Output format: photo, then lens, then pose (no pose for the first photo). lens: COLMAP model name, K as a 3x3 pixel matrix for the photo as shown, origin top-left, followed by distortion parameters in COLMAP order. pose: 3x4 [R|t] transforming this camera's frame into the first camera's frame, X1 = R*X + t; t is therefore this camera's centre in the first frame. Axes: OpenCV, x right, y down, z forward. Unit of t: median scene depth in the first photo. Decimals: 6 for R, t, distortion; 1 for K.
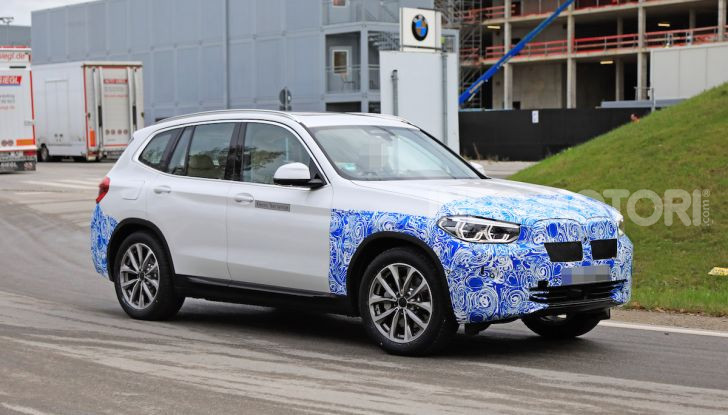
lens RADIAL K [[1457.9, 0, 367.0], [0, 1457.9, 206.5], [0, 0, 1]] dist [-0.026113, 0.000000]
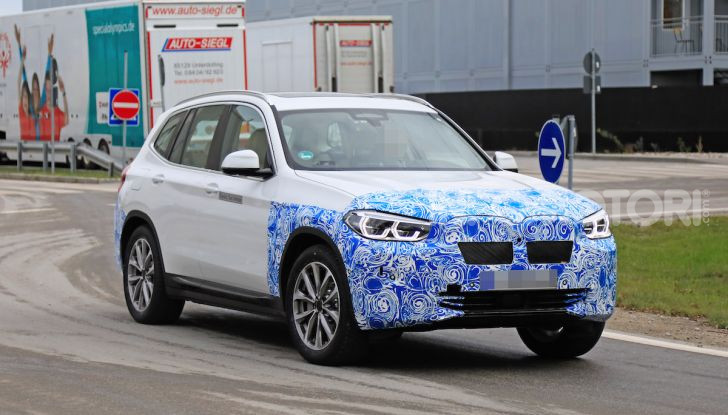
lens RADIAL K [[2230.2, 0, 362.6], [0, 2230.2, 207.4], [0, 0, 1]] dist [-0.162526, 0.000000]
pose [[0.953490, 0.016251, -0.300987, 0.462194], [-0.017093, 0.999854, -0.000166, 0.004643], [0.300941, 0.005303, 0.953628, -0.309383]]
